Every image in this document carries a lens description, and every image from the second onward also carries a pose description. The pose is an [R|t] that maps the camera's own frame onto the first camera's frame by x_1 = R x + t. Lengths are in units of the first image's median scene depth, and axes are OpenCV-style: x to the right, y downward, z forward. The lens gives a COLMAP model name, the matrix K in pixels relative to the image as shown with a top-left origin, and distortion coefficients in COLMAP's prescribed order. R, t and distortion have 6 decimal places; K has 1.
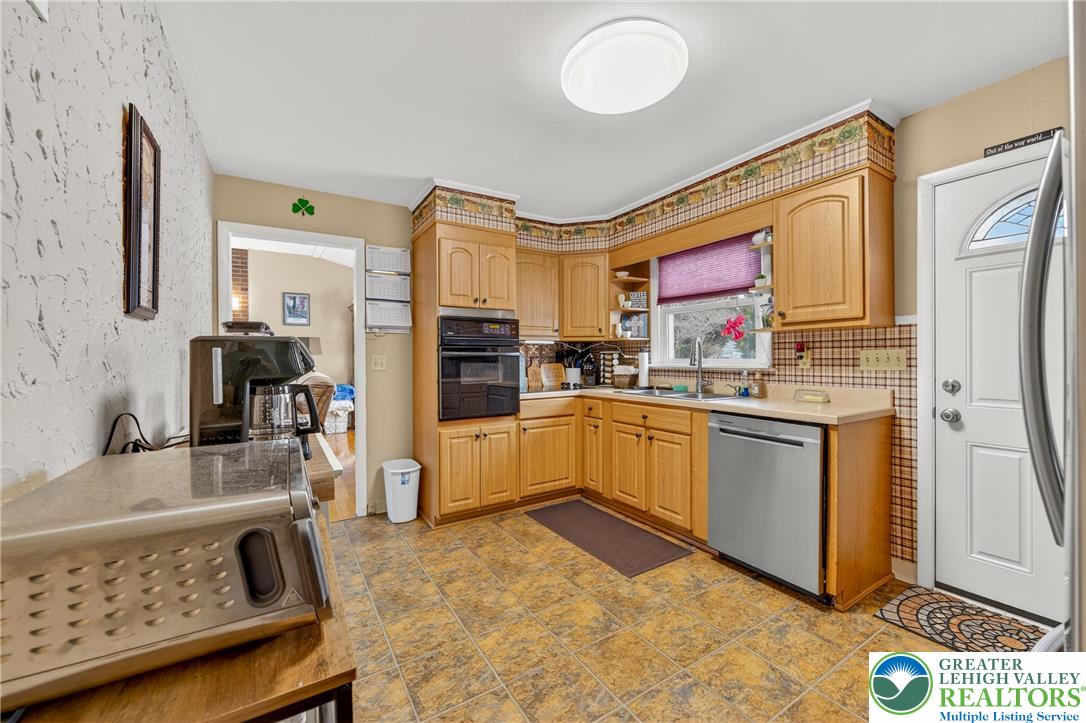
lens RADIAL K [[424.9, 0, 541.5], [0, 424.9, 358.9], [0, 0, 1]] dist [-0.000820, -0.000145]
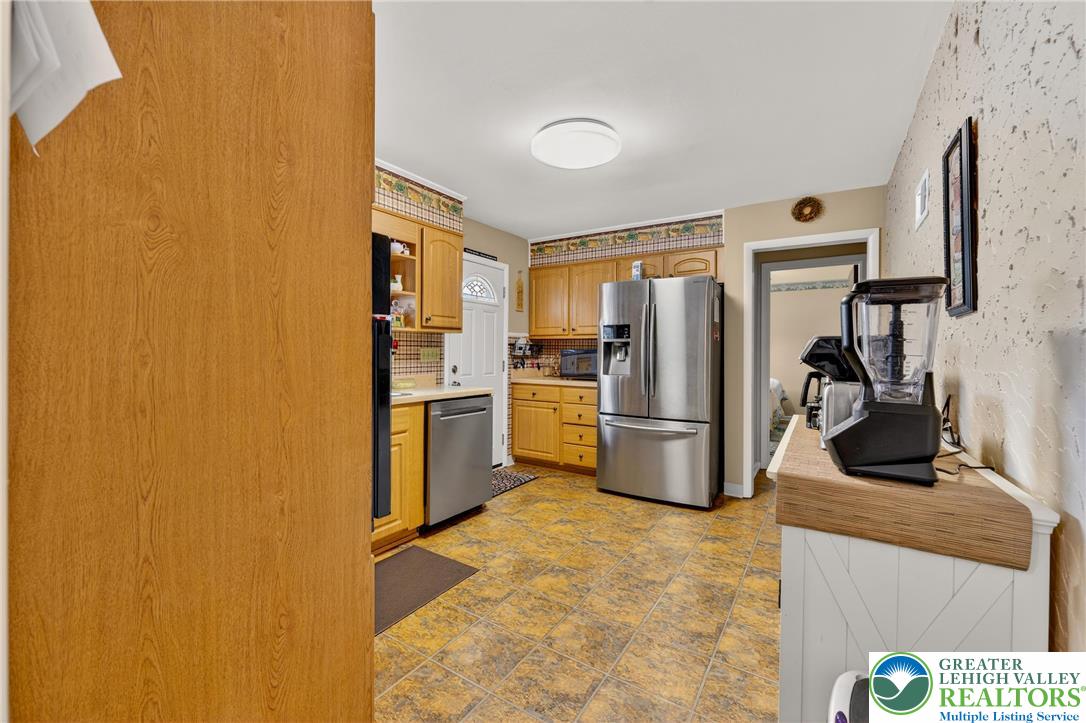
lens RADIAL K [[436.6, 0, 543.4], [0, 436.6, 352.6], [0, 0, 1]] dist [-0.002272, -0.000259]
pose [[-0.428594, 0.004759, 0.903484, -0.574148], [0.001360, 0.999988, -0.004623, 0.001376], [-0.903496, -0.000753, -0.428596, 0.938142]]
